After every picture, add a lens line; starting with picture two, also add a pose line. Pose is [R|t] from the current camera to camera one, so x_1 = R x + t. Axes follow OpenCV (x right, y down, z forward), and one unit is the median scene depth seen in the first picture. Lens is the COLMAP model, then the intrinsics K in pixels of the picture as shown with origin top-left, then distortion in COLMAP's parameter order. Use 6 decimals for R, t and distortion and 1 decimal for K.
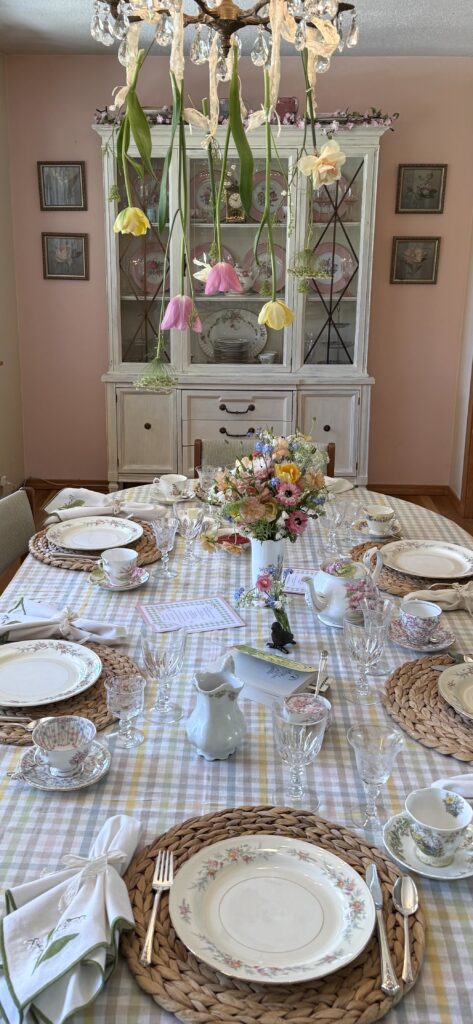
lens RADIAL K [[916.6, 0, 211.6], [0, 916.6, 445.2], [0, 0, 1]] dist [0.160293, -0.291129]
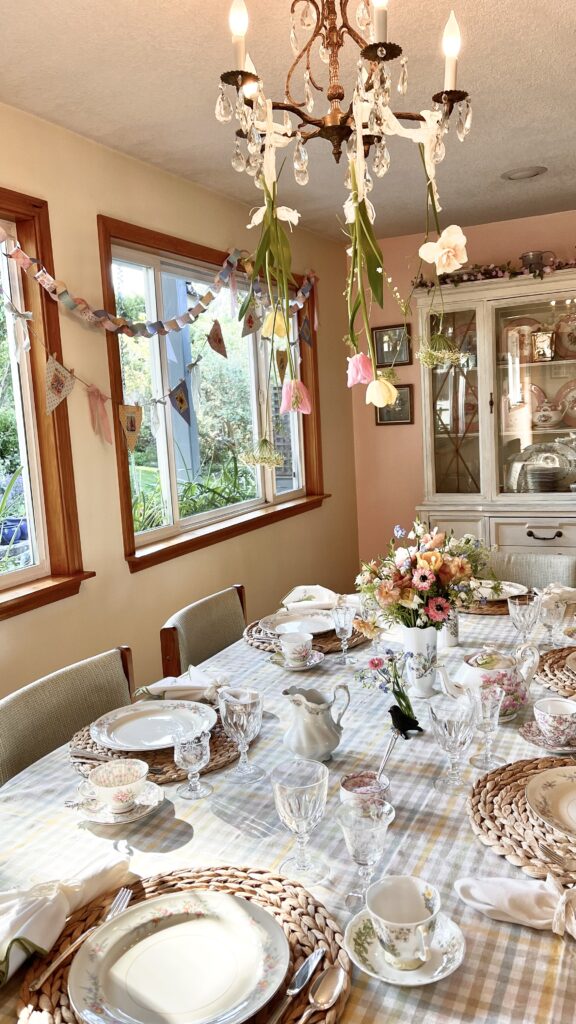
lens RADIAL K [[780.8, 0, 293.8], [0, 780.8, 517.0], [0, 0, 1]] dist [0.063470, -0.077572]
pose [[0.916531, -0.004633, -0.399937, 0.245876], [-0.033329, 0.995570, -0.087914, 0.055108], [0.398572, 0.093906, 0.912317, 0.138108]]
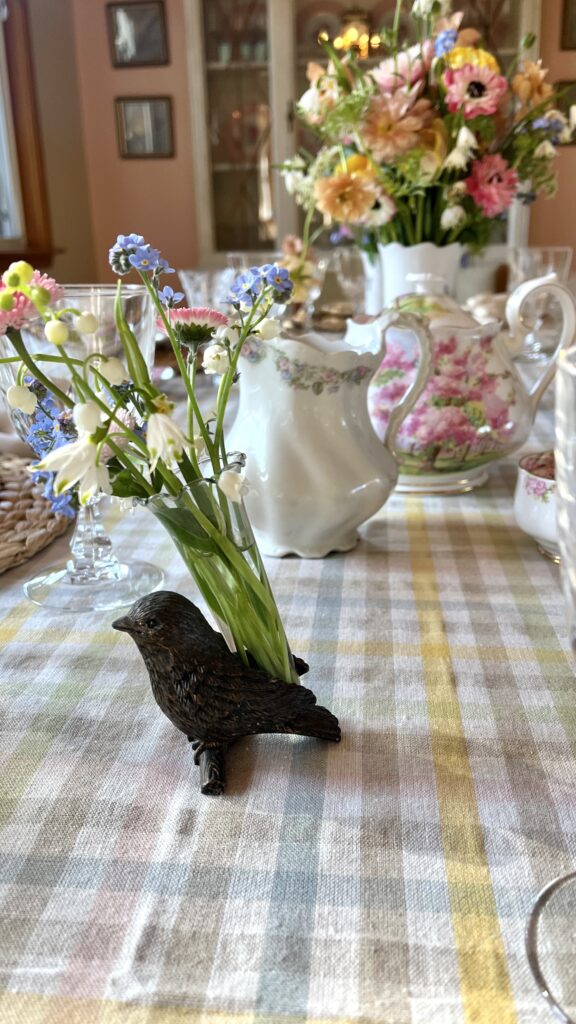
lens RADIAL K [[822.7, 0, 295.6], [0, 822.7, 530.1], [0, 0, 1]] dist [0.065264, -0.096841]
pose [[0.998407, -0.012404, -0.055033, 0.019221], [0.017177, 0.996049, 0.087126, 0.175684], [0.053735, -0.087933, 0.994676, 0.520727]]
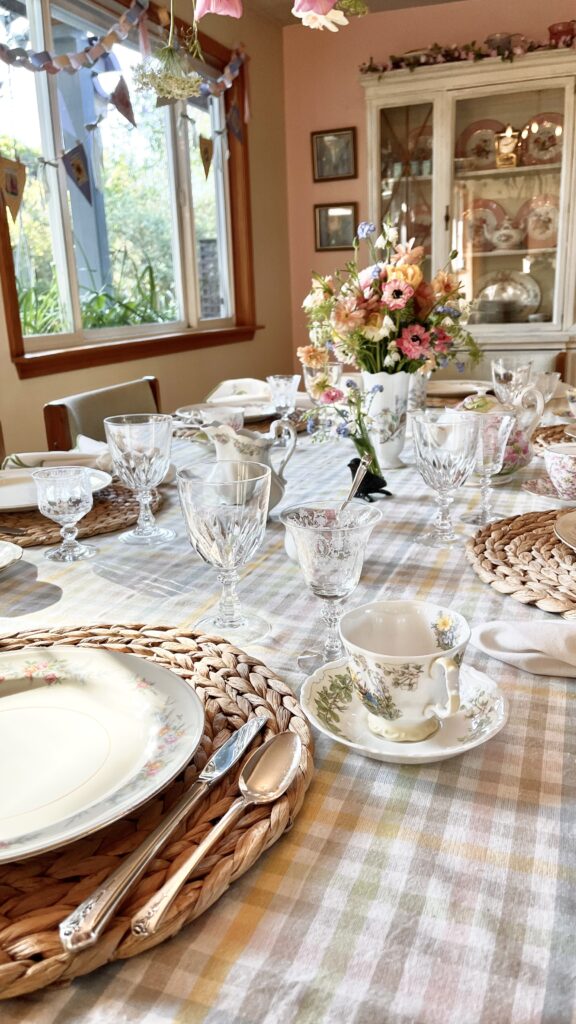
lens RADIAL K [[780.8, 0, 293.8], [0, 780.8, 517.0], [0, 0, 1]] dist [0.063470, -0.077572]
pose [[0.948427, 0.044401, -0.313870, 0.174149], [-0.034382, 0.998709, 0.037388, 0.173713], [0.315125, -0.024668, 0.948729, 0.321640]]
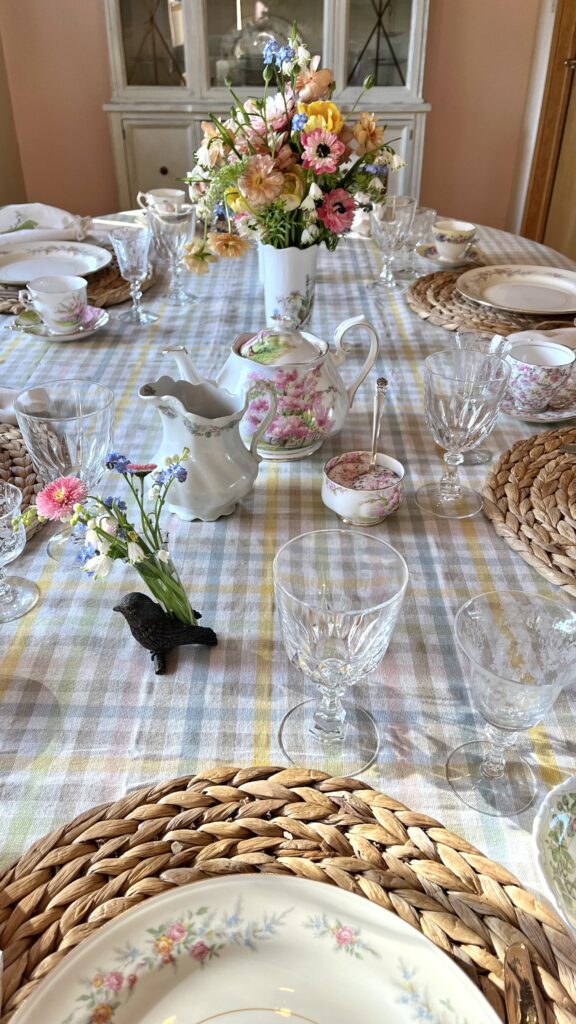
lens RADIAL K [[772.5, 0, 290.3], [0, 772.5, 515.0], [0, 0, 1]] dist [0.064838, -0.080461]
pose [[0.999289, -0.023152, 0.029760, 0.037403], [0.012059, 0.944069, 0.329526, 0.087810], [-0.035724, -0.328933, 0.943677, 0.405271]]
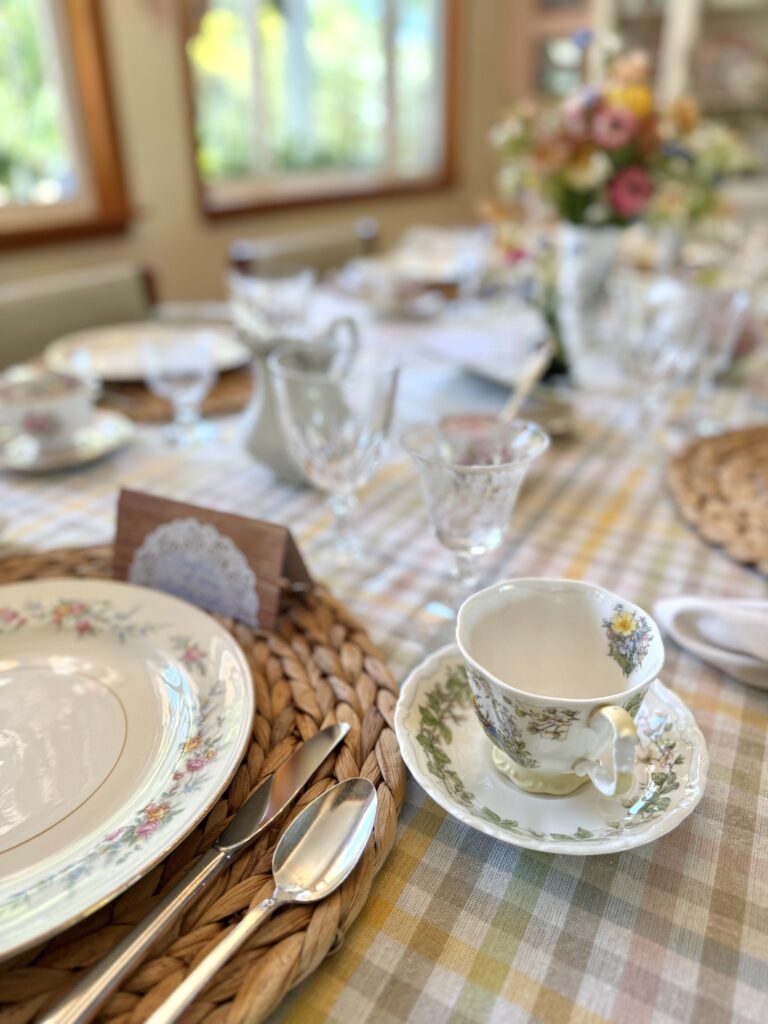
lens RADIAL K [[729.2, 0, 384.0], [0, 729.2, 512.0], [0, 0, 1]] dist [0.037702, -0.060967]
pose [[0.889244, 0.181604, -0.419840, 0.158800], [-0.090260, 0.969432, 0.228157, 0.162377], [0.448440, -0.164993, 0.878453, 0.416423]]
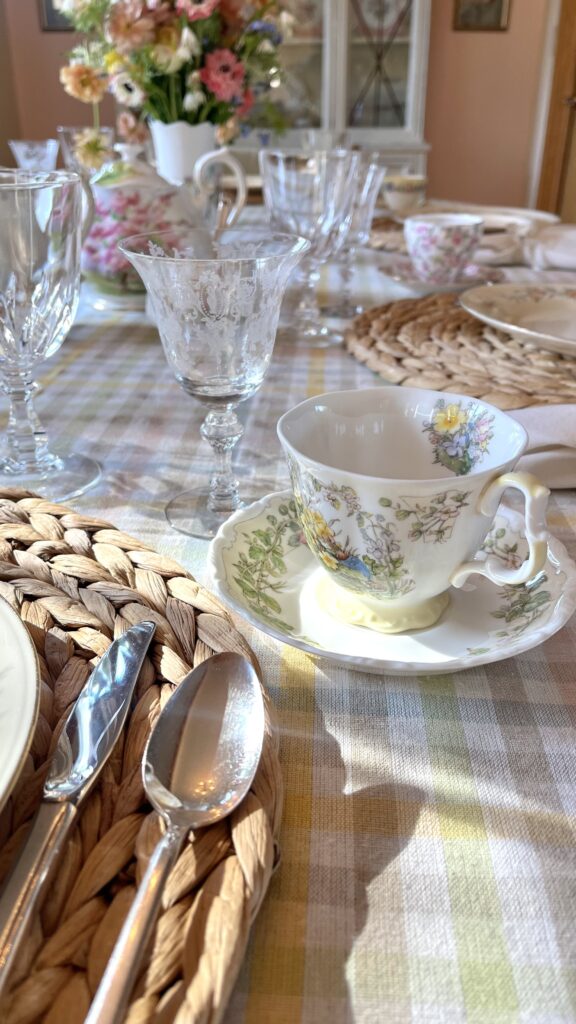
lens RADIAL K [[780.8, 0, 293.8], [0, 780.8, 517.0], [0, 0, 1]] dist [0.063470, -0.077572]
pose [[0.999915, -0.002401, -0.012788, 0.118417], [0.005143, 0.975726, 0.218934, 0.200136], [0.011952, -0.218982, 0.975656, 0.426386]]
